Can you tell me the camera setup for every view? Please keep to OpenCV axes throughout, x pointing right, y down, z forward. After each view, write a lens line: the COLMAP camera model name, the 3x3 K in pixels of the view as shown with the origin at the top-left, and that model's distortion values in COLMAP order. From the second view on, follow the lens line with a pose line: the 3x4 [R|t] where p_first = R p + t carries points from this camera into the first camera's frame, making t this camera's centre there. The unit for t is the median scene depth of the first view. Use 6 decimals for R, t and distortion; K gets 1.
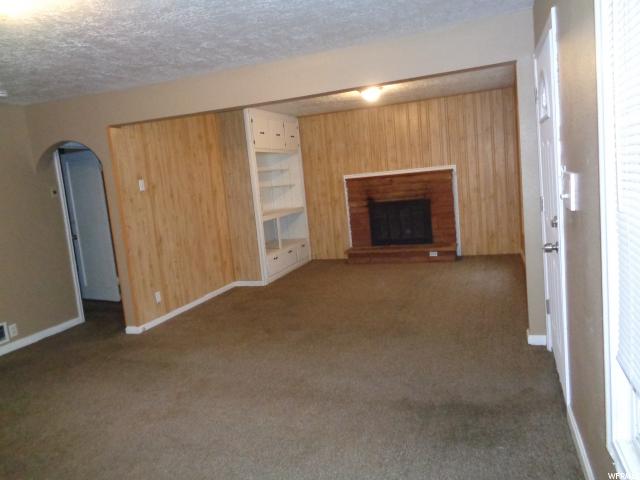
lens RADIAL K [[483.6, 0, 322.1], [0, 483.6, 236.2], [0, 0, 1]] dist [0.008310, 0.008998]
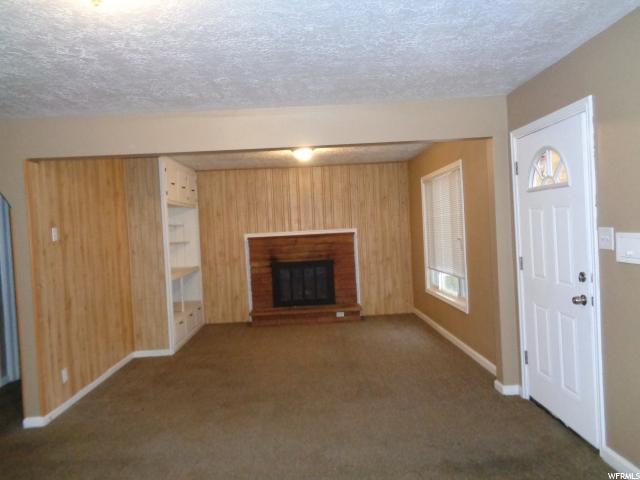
lens RADIAL K [[483.6, 0, 322.1], [0, 483.6, 236.2], [0, 0, 1]] dist [0.008310, 0.008998]
pose [[0.928053, 0.039690, 0.370327, -0.182070], [0.009121, 0.991586, -0.129131, 0.004777], [-0.372336, 0.123218, 0.919882, 0.060469]]
